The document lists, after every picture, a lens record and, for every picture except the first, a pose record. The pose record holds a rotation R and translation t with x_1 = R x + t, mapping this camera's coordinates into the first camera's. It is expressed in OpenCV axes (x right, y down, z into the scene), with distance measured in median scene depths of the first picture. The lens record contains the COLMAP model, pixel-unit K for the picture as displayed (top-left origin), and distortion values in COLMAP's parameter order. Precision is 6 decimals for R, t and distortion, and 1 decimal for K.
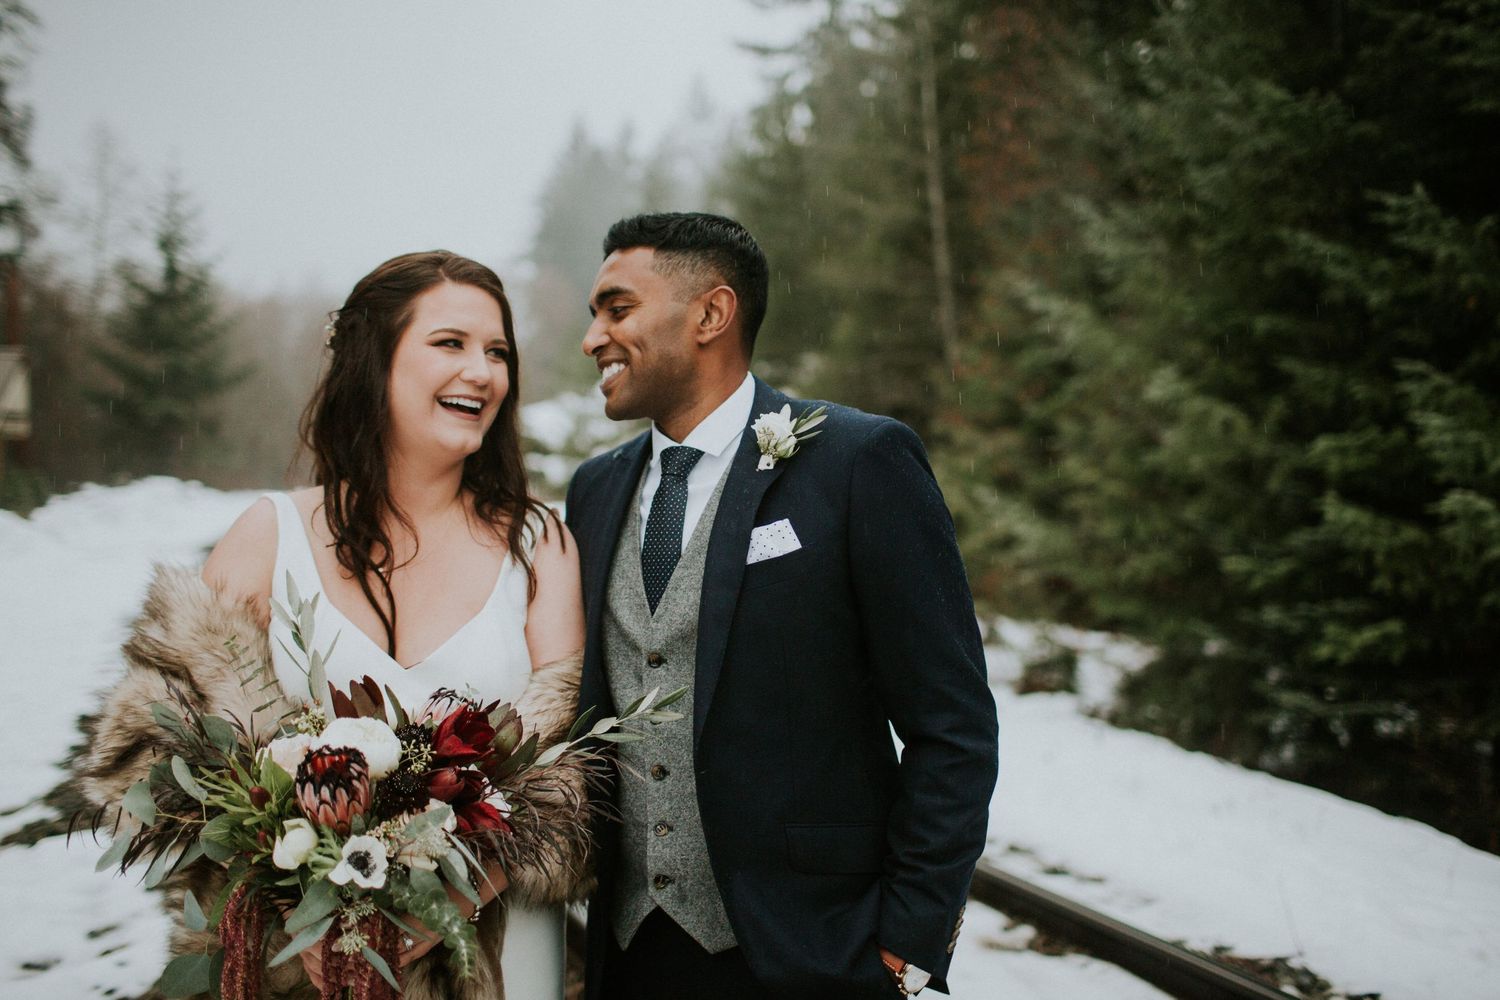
lens RADIAL K [[1552.7, 0, 750.0], [0, 1552.7, 500.0], [0, 0, 1]] dist [-0.061997, 0.154082]
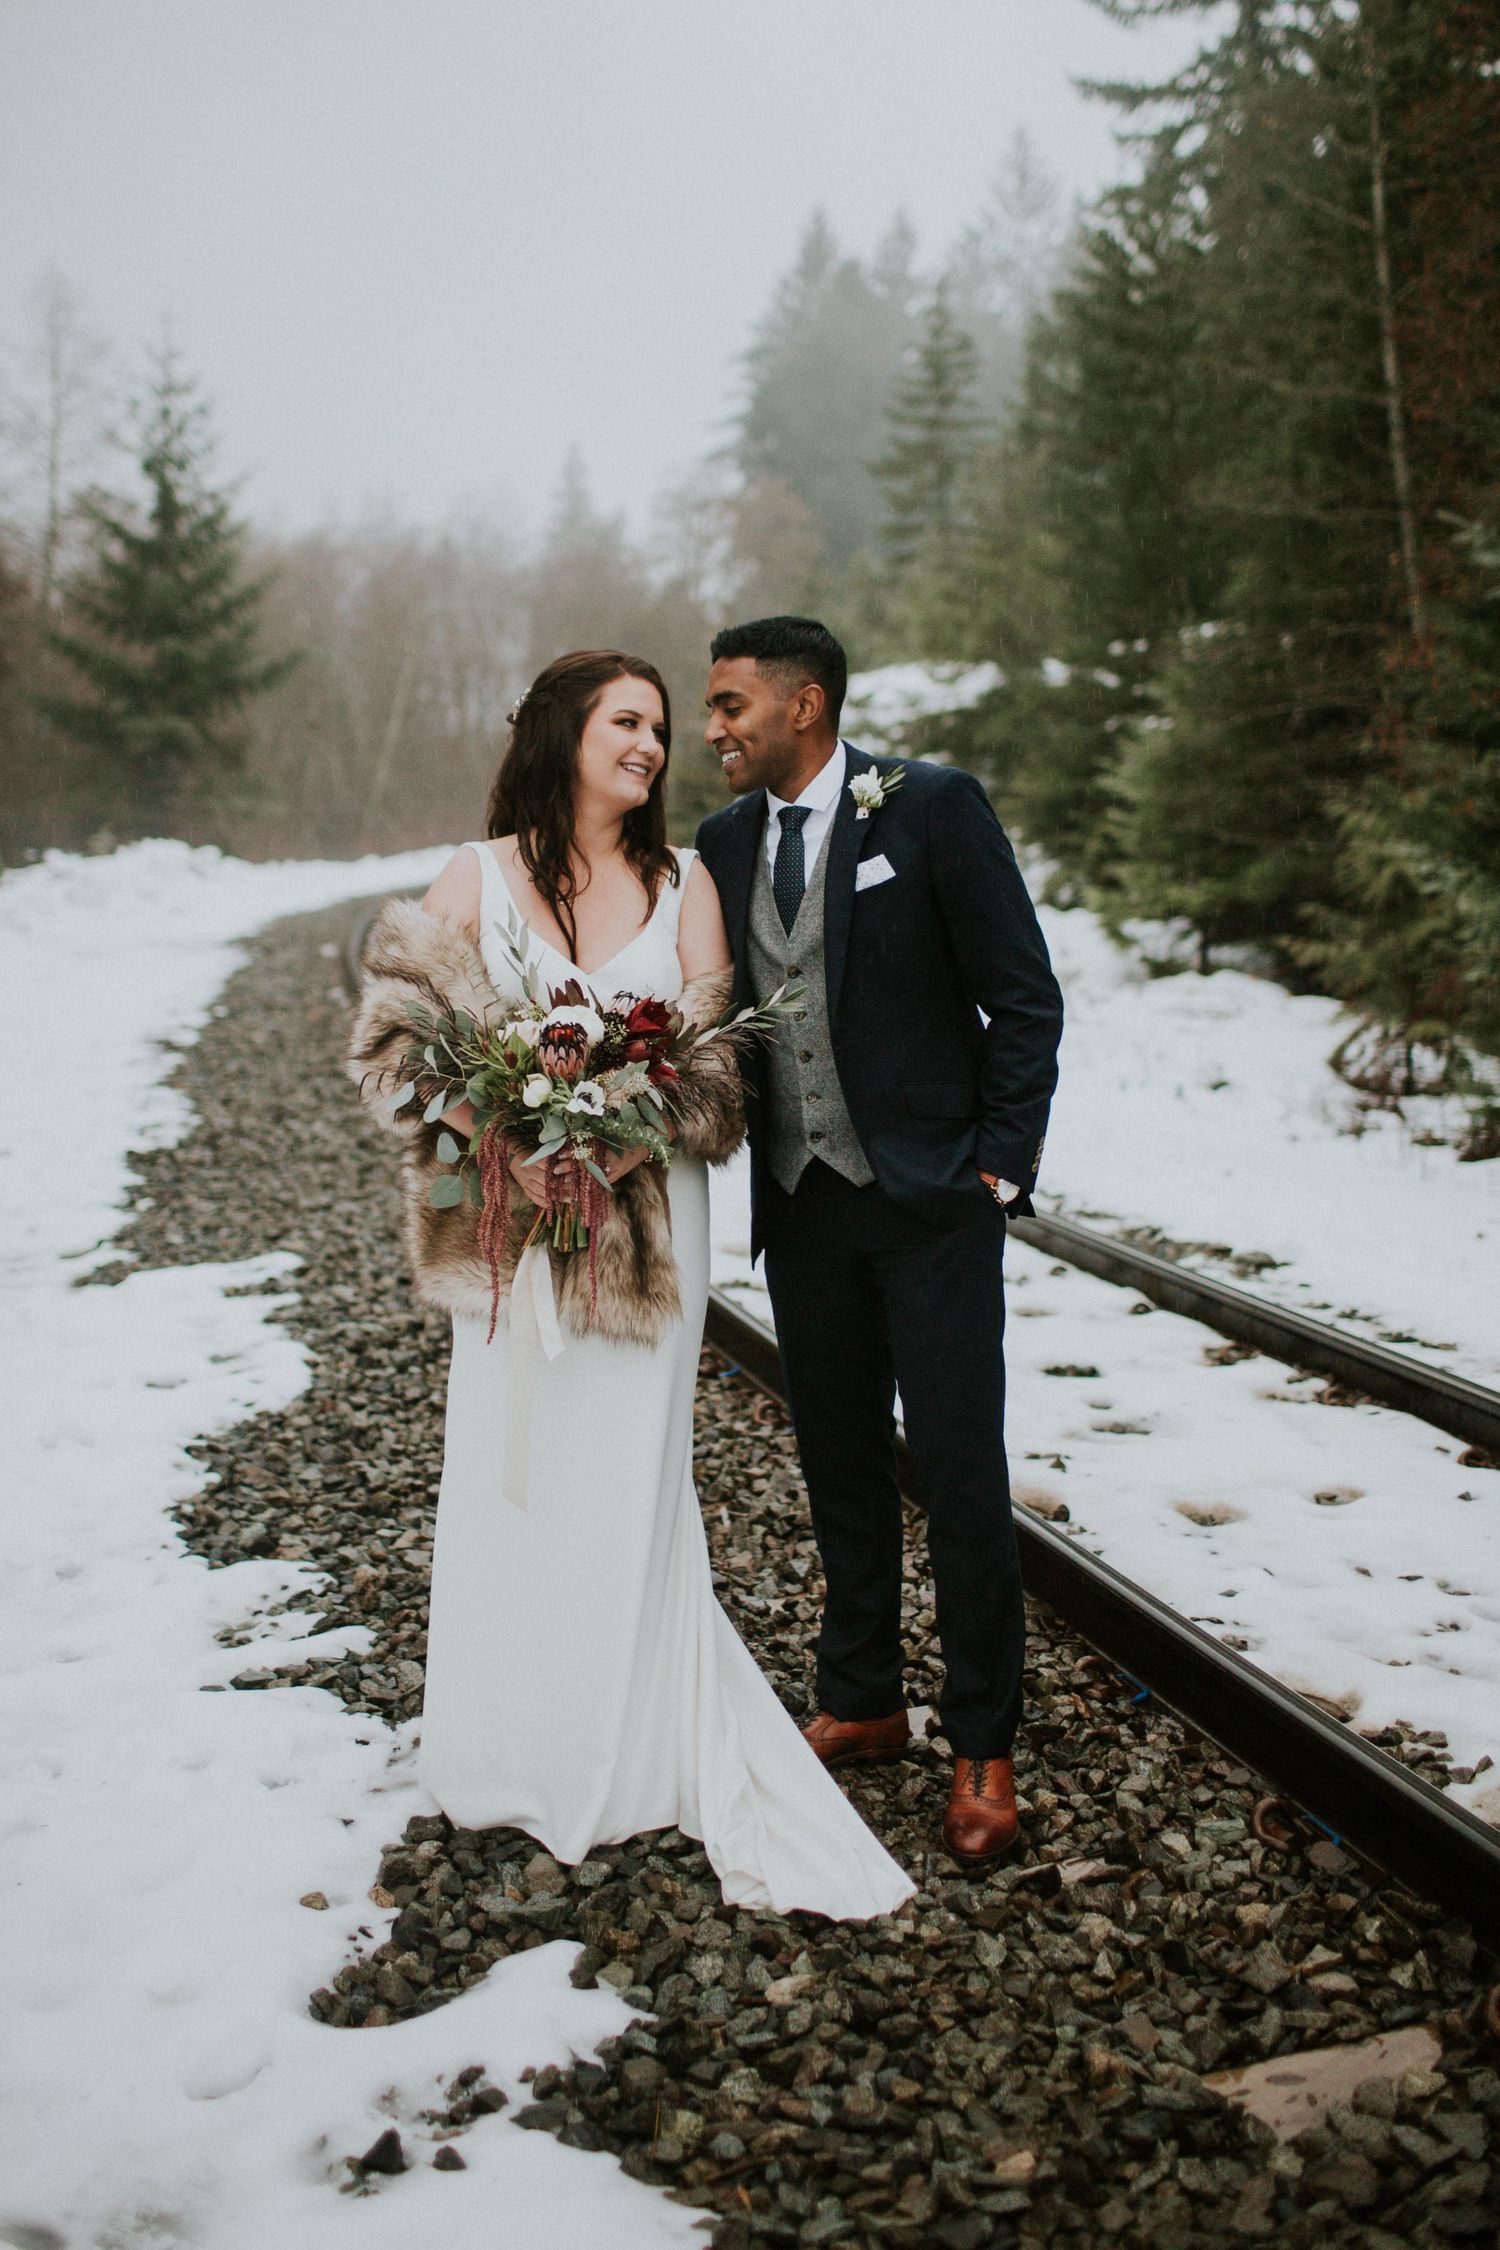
lens RADIAL K [[2629.2, 0, 785.5], [0, 2629.2, 1035.4], [0, 0, 1]] dist [0.002567, 0.013012]
pose [[0.992192, -0.000402, -0.124718, 0.039729], [0.008434, 0.997922, 0.063884, 0.001542], [0.124433, -0.064437, 0.990133, -0.204150]]
